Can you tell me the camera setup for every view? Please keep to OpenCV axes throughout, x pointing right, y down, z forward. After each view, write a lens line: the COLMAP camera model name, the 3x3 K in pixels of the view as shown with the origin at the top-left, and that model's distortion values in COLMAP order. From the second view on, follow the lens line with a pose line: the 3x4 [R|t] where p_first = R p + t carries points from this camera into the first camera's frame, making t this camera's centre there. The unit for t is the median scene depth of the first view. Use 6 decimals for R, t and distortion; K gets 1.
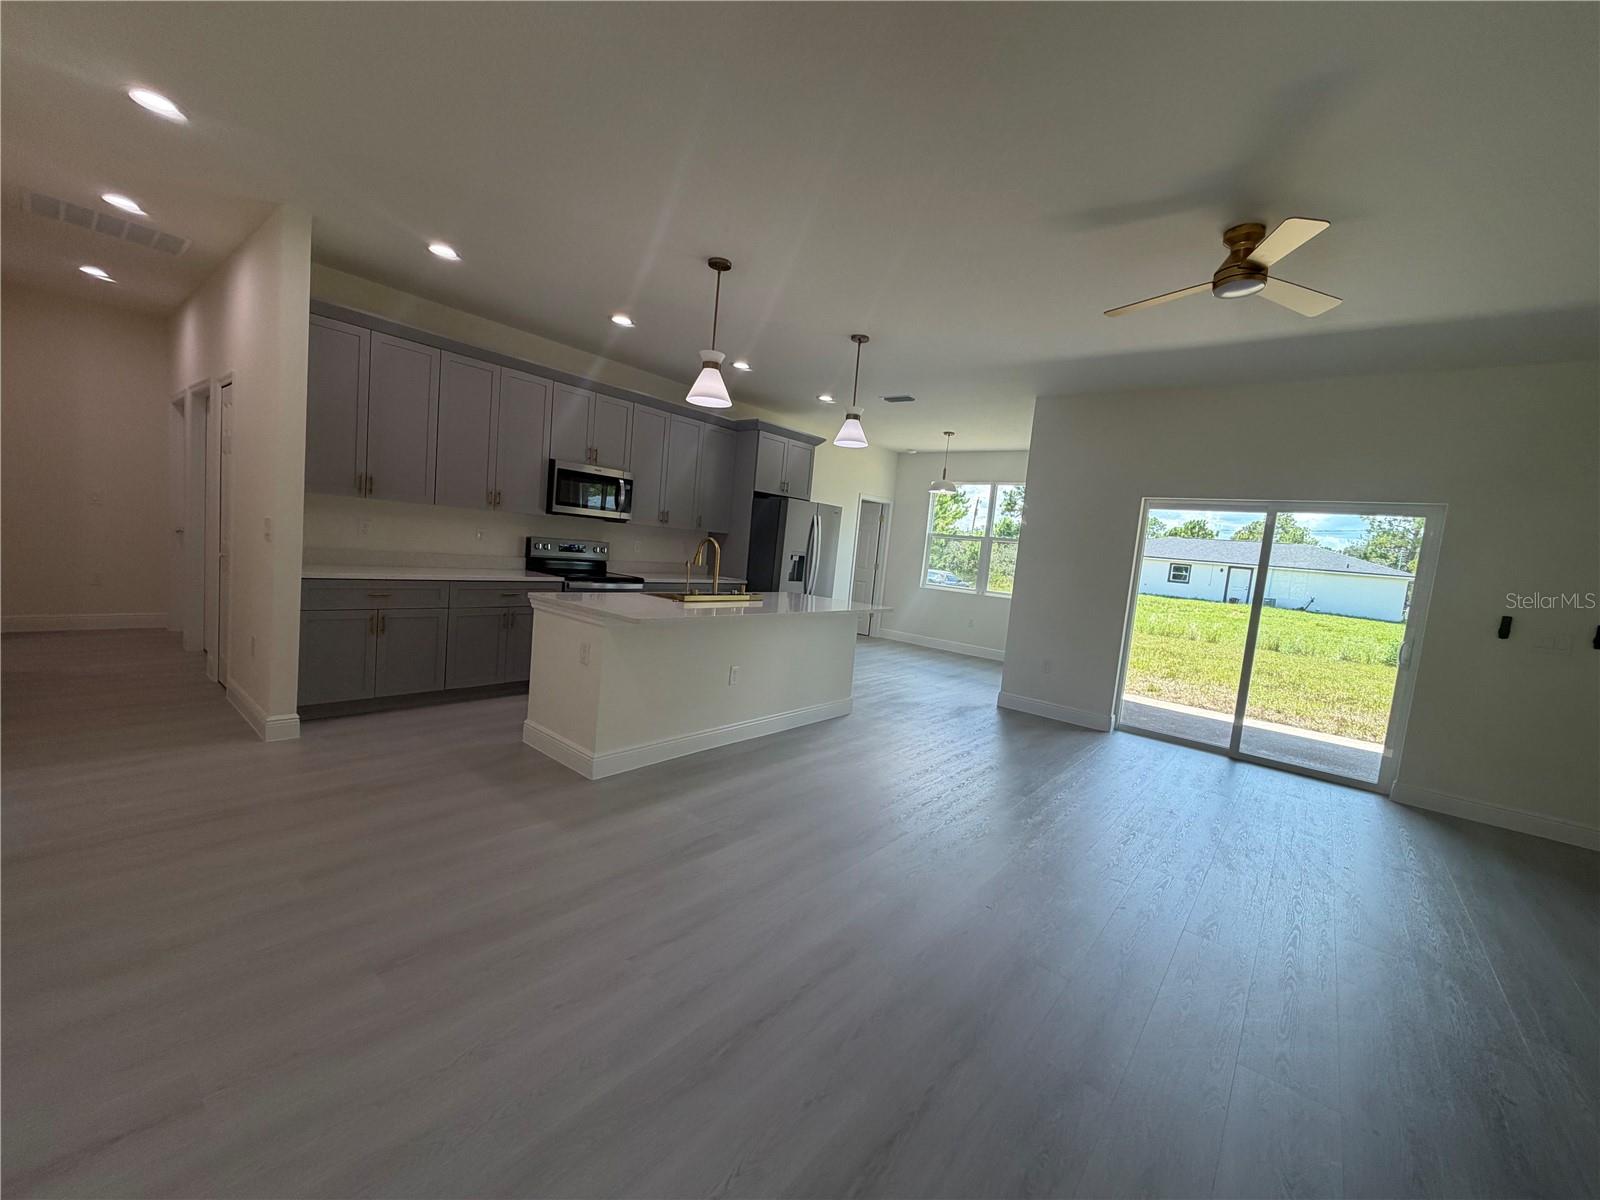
lens RADIAL K [[640.9, 0, 800.0], [0, 640.9, 600.0], [0, 0, 1]] dist [0.000283, 0.000038]
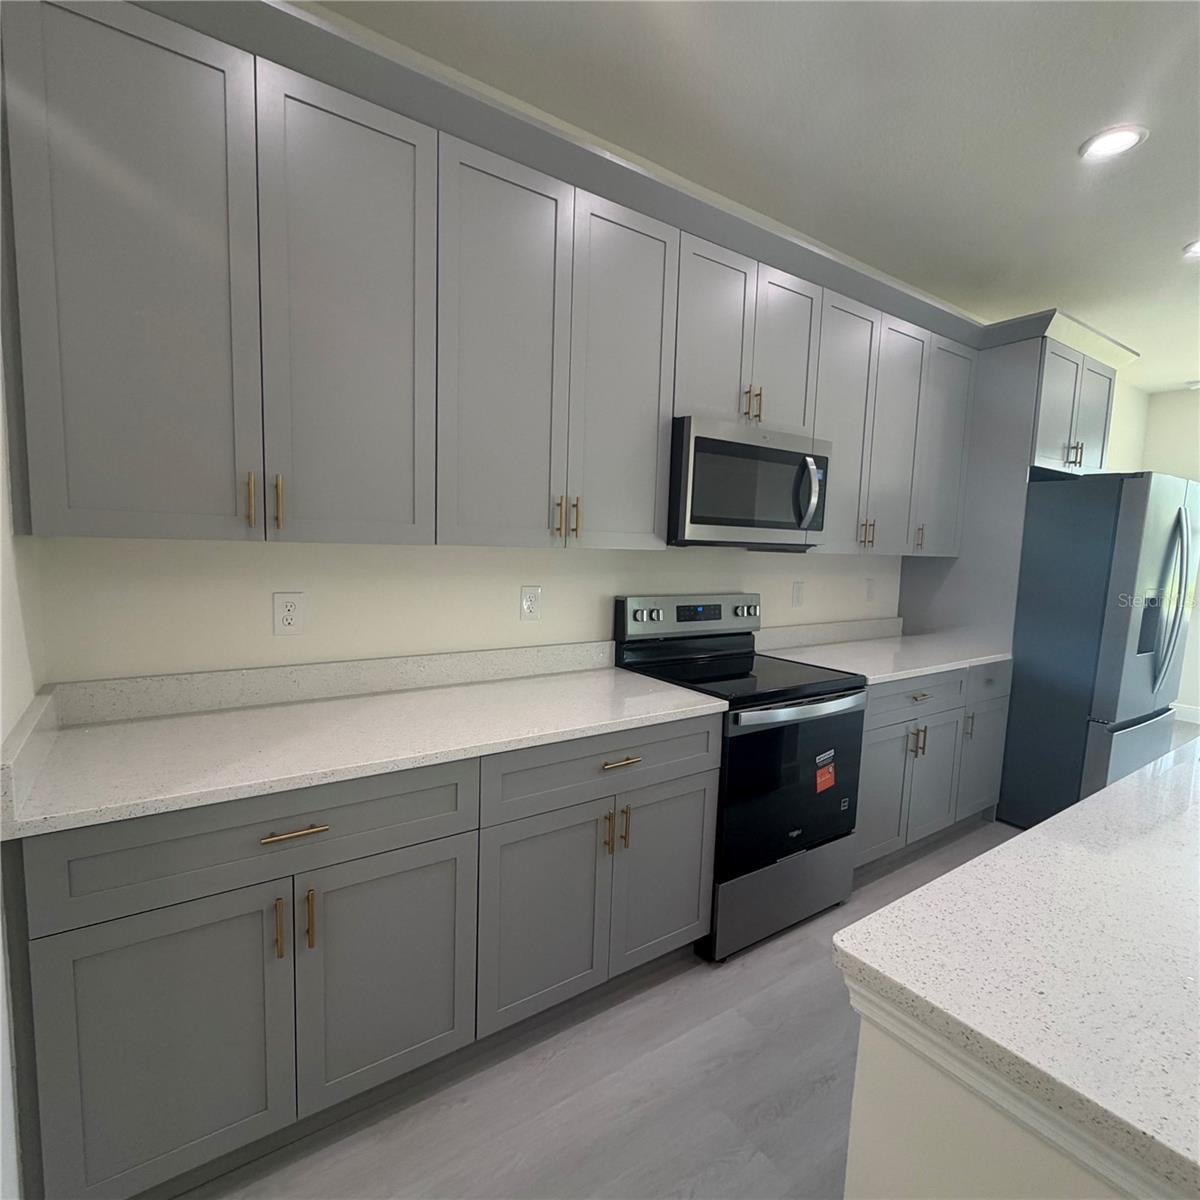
lens RADIAL K [[638.5, 0, 600.0], [0, 638.5, 600.0], [0, 0, 1]] dist [-0.001830, -0.000501]
pose [[0.960962, -0.037080, -0.274184, -0.300963], [0.033891, 0.999292, -0.016358, -0.086009], [0.274596, 0.006427, 0.961538, 0.533055]]
